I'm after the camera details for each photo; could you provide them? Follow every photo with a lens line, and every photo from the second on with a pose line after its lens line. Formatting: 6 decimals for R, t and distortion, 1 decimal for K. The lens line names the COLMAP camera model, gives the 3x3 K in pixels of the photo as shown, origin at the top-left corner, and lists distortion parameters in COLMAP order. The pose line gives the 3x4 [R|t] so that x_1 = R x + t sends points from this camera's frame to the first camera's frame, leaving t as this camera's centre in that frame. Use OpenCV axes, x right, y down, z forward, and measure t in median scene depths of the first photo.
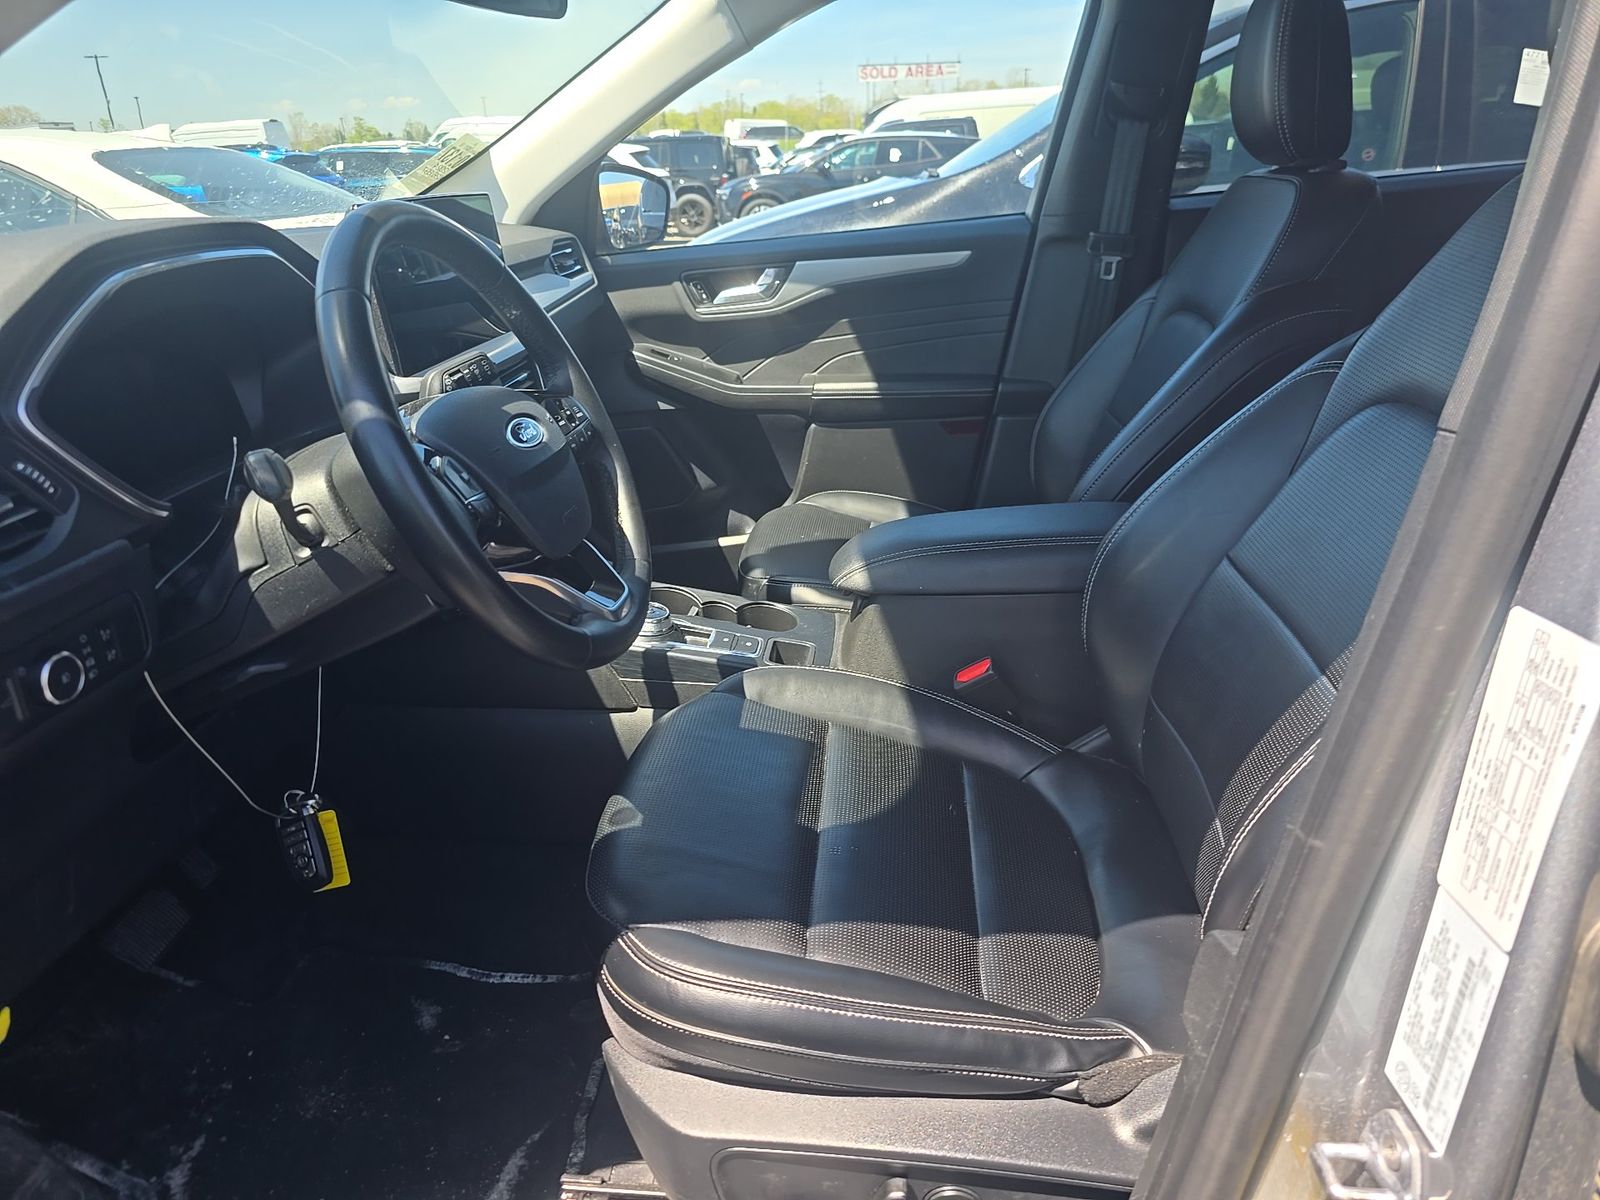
lens RADIAL K [[1082.1, 0, 795.4], [0, 1082.1, 603.3], [0, 0, 1]] dist [0.033719, -0.029022]
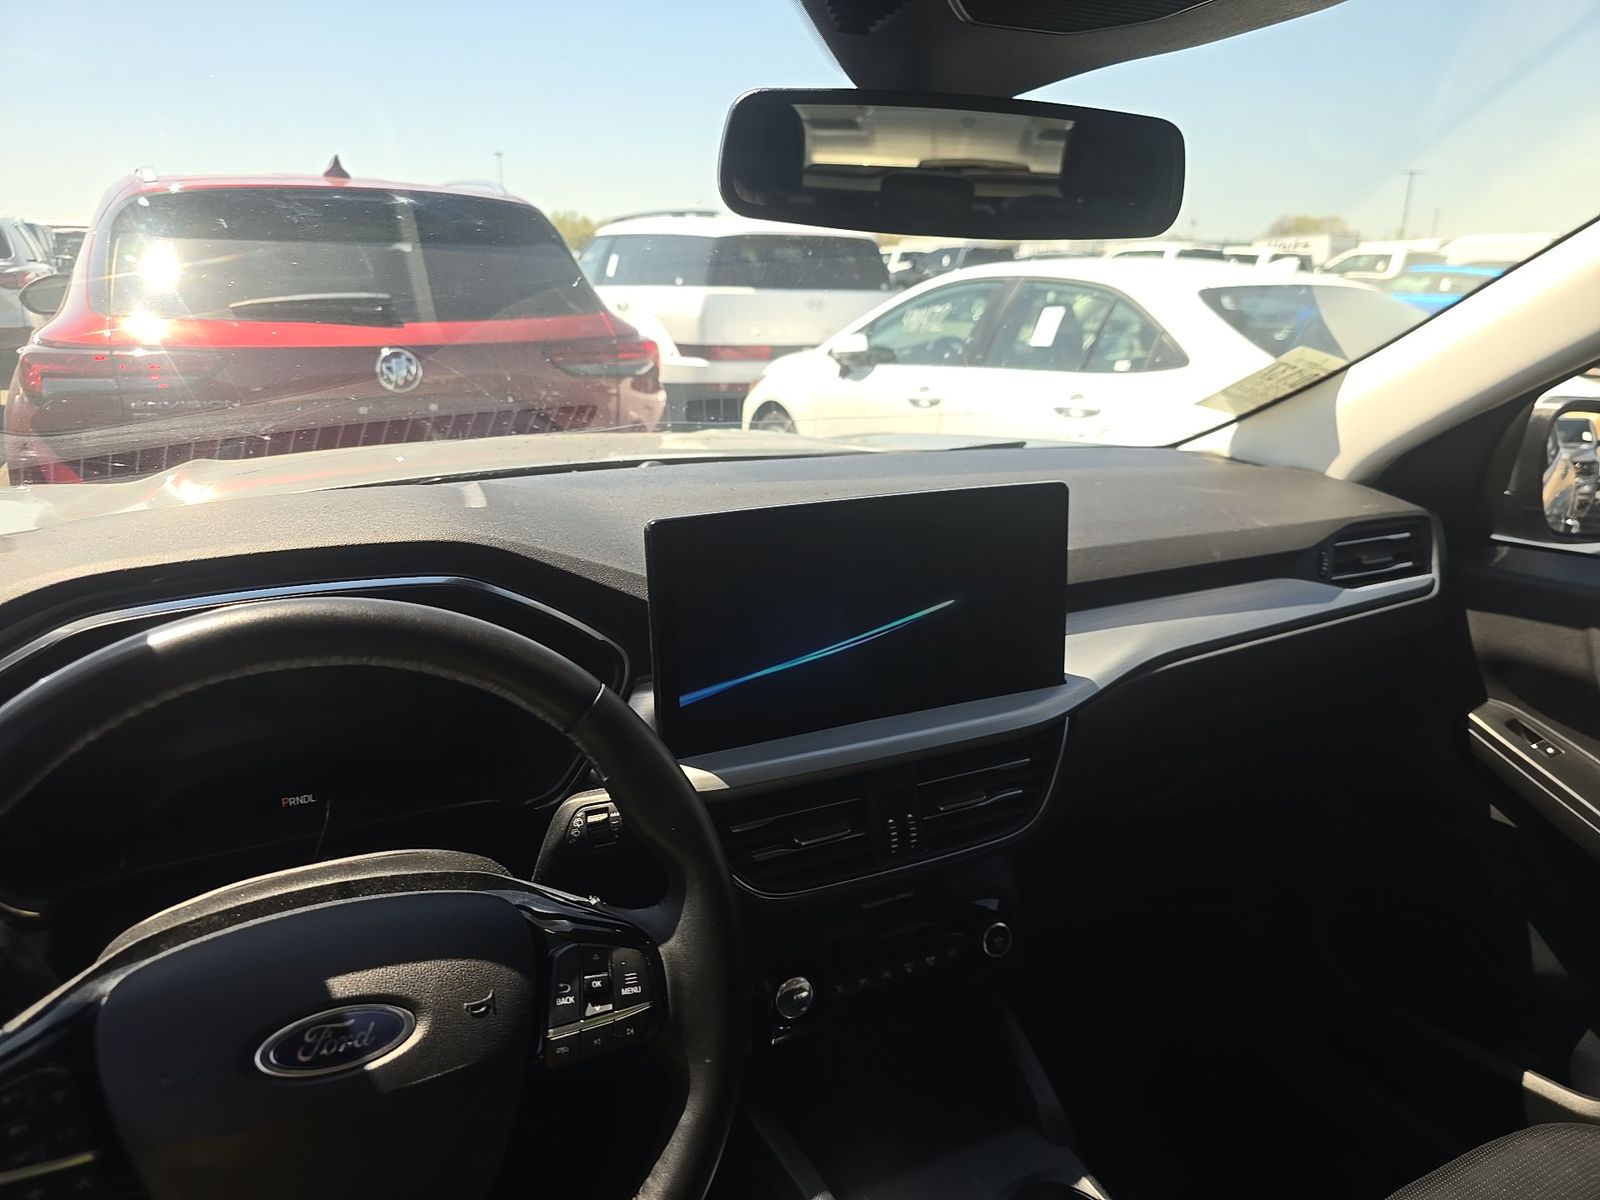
lens RADIAL K [[1082.1, 0, 800.5], [0, 1082.1, 610.0], [0, 0, 1]] dist [0.033719, -0.029022]
pose [[0.532986, 0.288953, -0.795256, 0.182295], [-0.350246, 0.930921, 0.103509, -0.352948], [0.770229, 0.223366, 0.597373, 0.569719]]
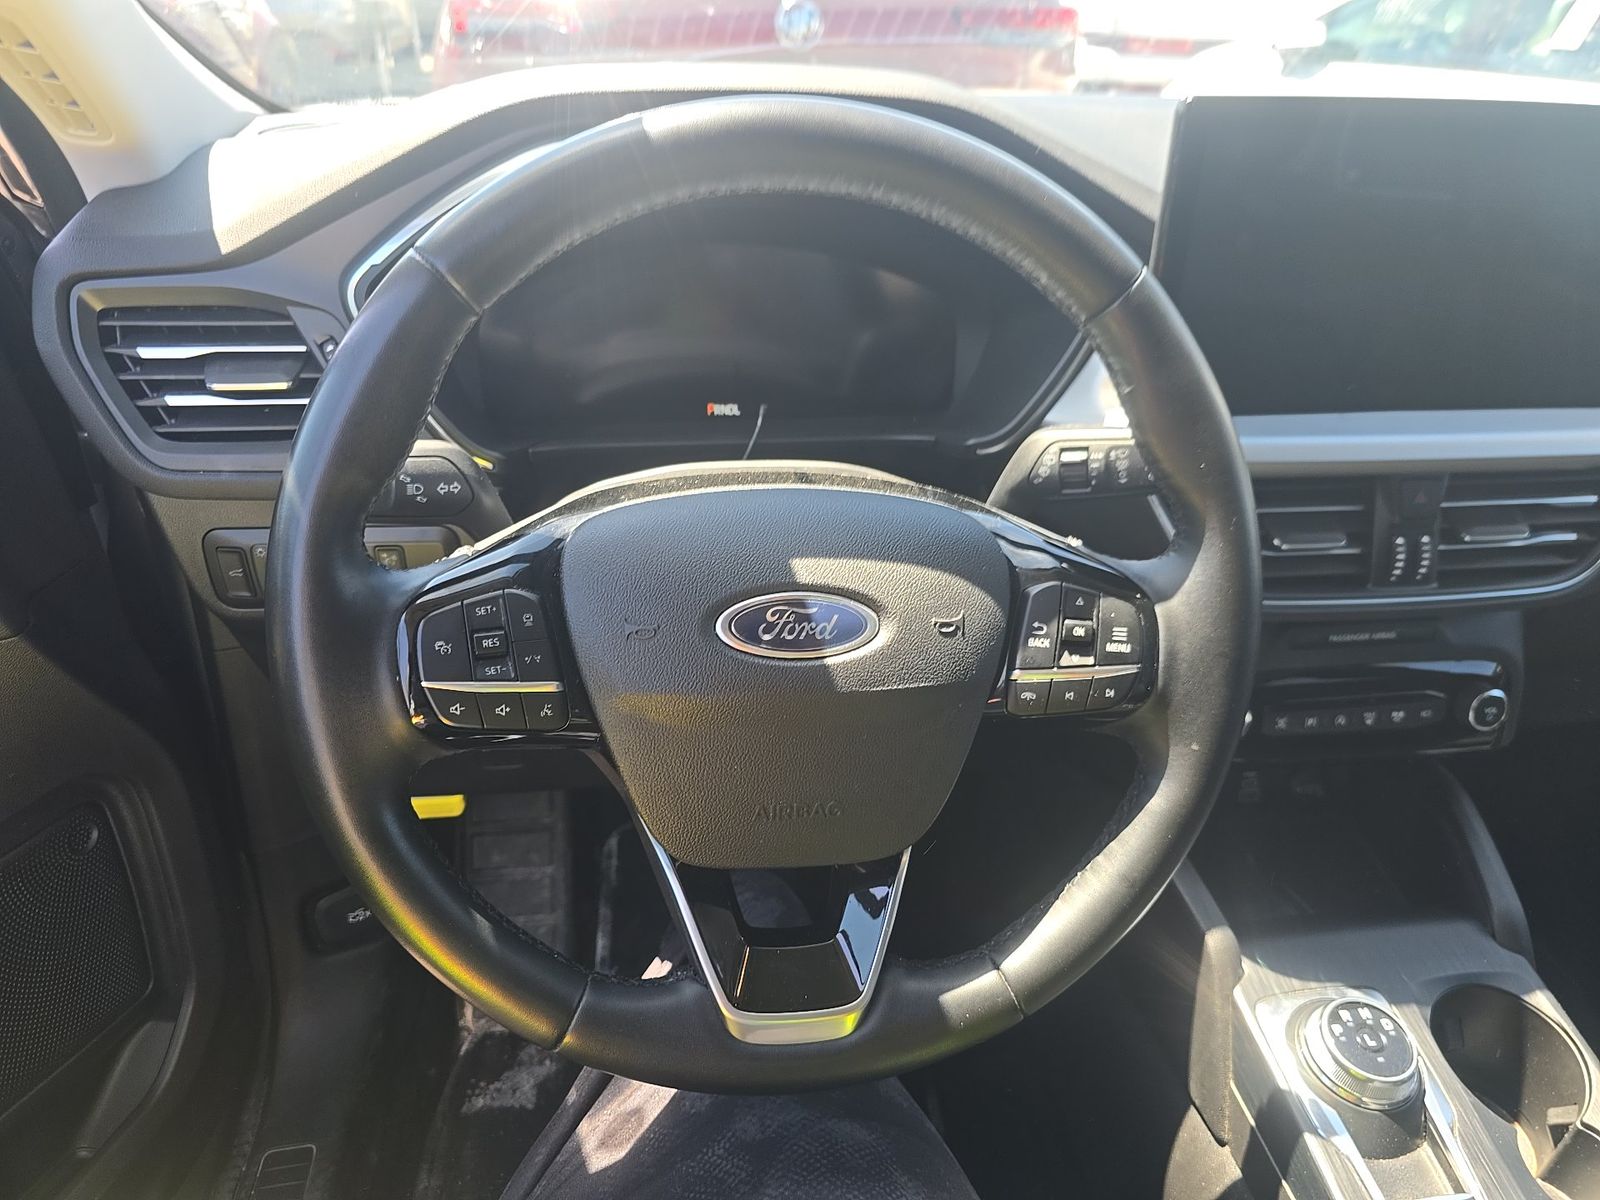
lens RADIAL K [[1082.1, 0, 796.9], [0, 1082.1, 614.3], [0, 0, 1]] dist [0.033719, -0.029022]
pose [[0.233169, 0.538706, -0.809585, 0.098691], [-0.407739, 0.809975, 0.421533, -0.252305], [0.882826, 0.231811, 0.408512, 0.567769]]
